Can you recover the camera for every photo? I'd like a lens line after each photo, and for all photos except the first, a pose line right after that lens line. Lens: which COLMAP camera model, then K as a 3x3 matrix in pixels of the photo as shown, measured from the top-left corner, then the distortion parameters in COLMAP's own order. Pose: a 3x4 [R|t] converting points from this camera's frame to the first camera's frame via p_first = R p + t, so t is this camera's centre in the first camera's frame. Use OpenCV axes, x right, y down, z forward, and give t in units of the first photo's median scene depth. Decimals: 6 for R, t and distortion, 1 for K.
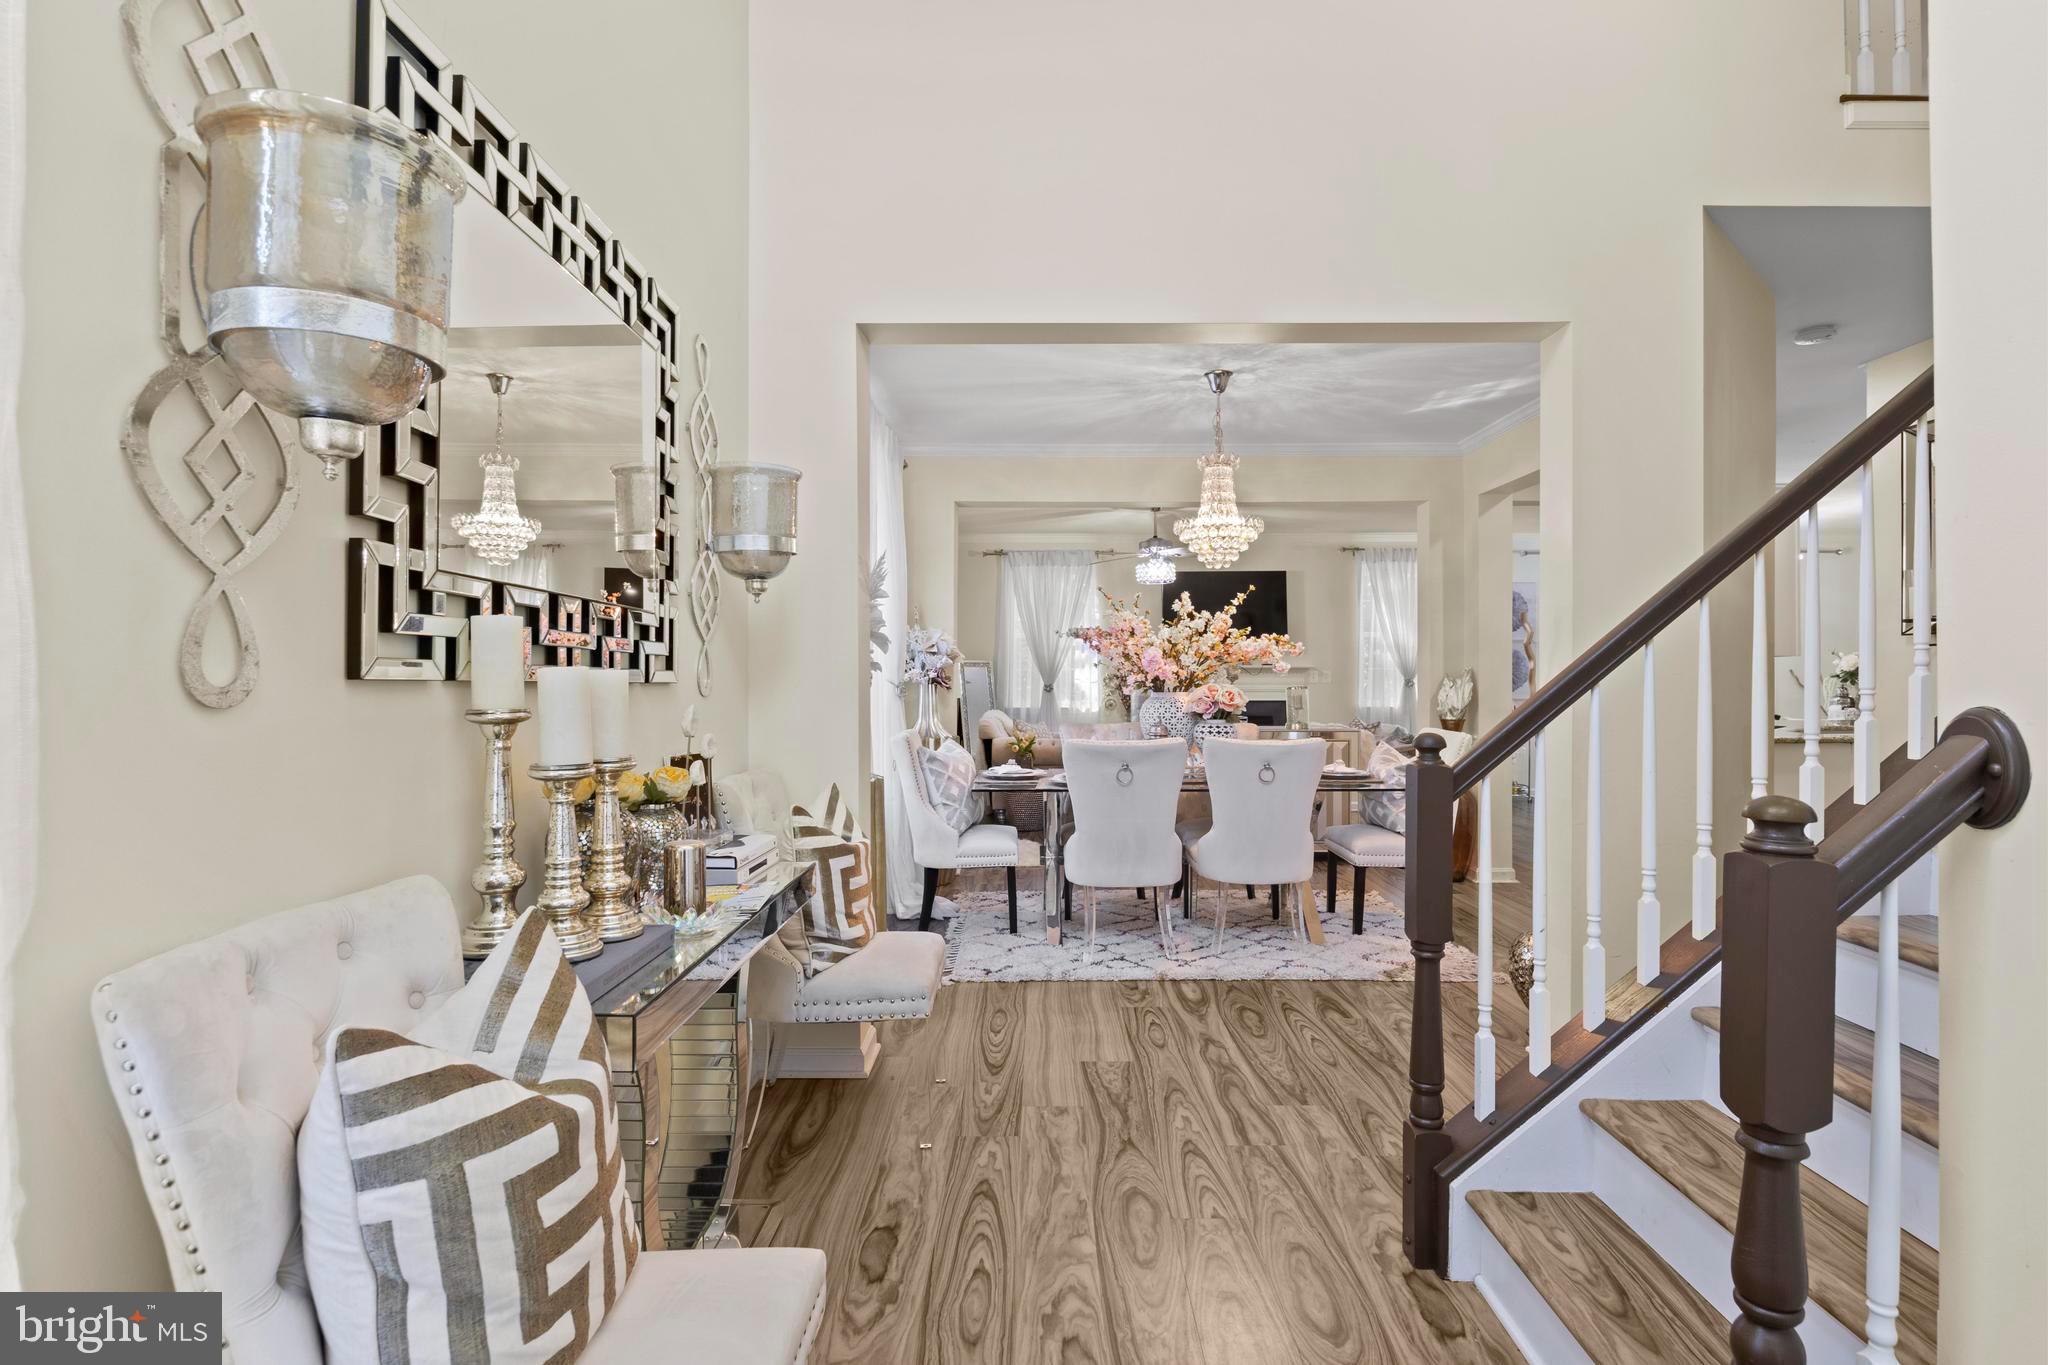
lens RADIAL K [[1018.2, 0, 1032.4], [0, 1018.2, 679.3], [0, 0, 1]] dist [-0.020897, 0.001835]
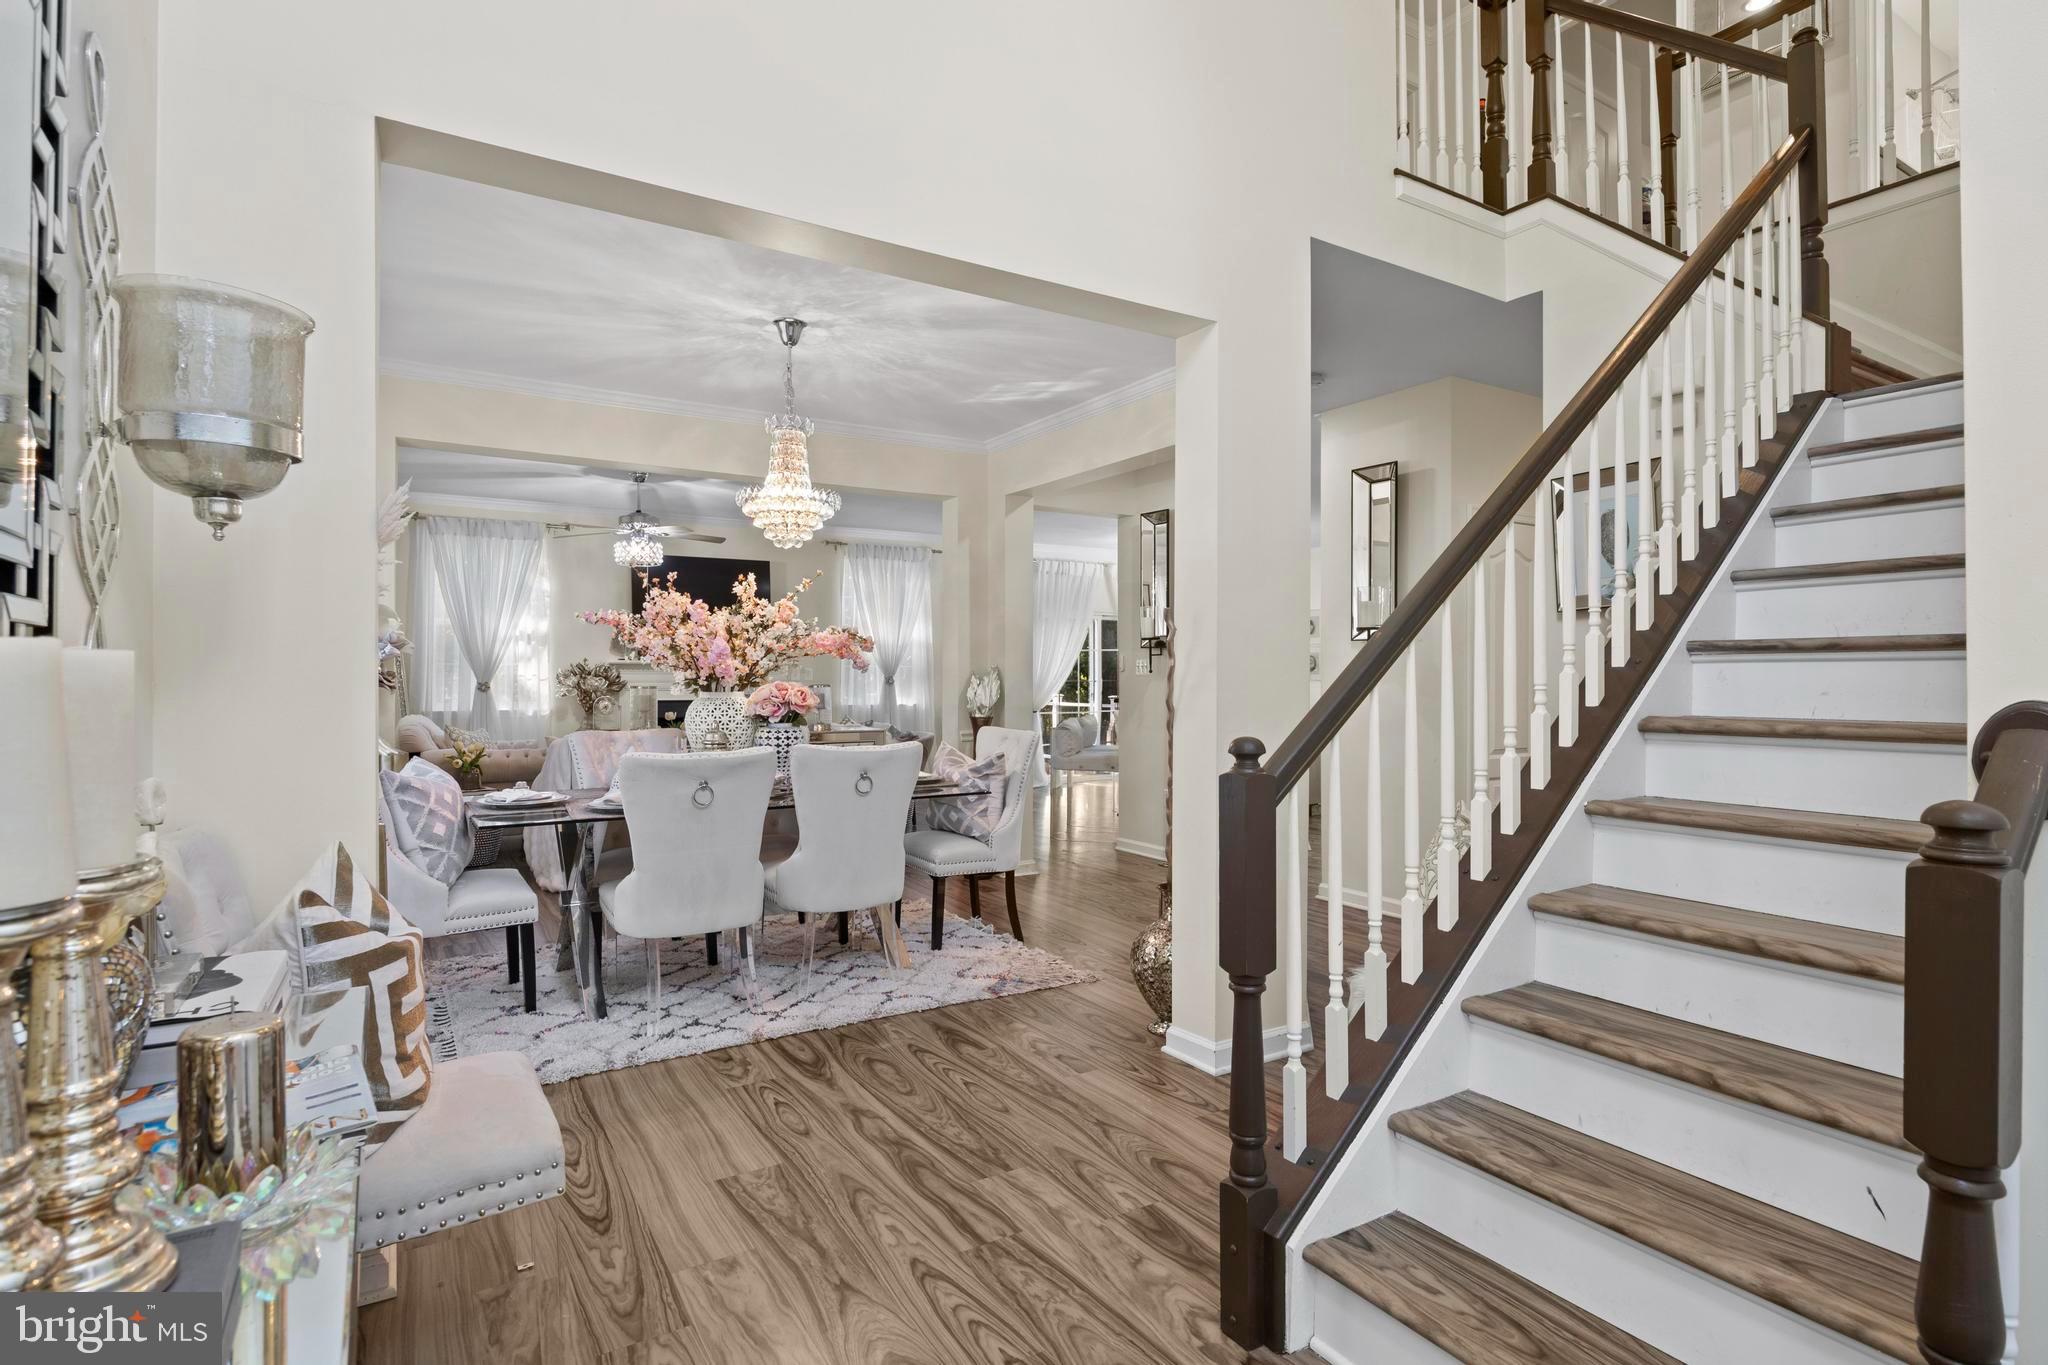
lens RADIAL K [[1018.2, 0, 1036.5], [0, 1018.2, 677.7], [0, 0, 1]] dist [-0.020897, 0.001835]
pose [[0.839808, 0.001034, 0.542883, -0.126672], [-0.001388, 0.999999, 0.000242, 0.000661], [-0.542882, -0.000957, 0.839809, 0.186505]]
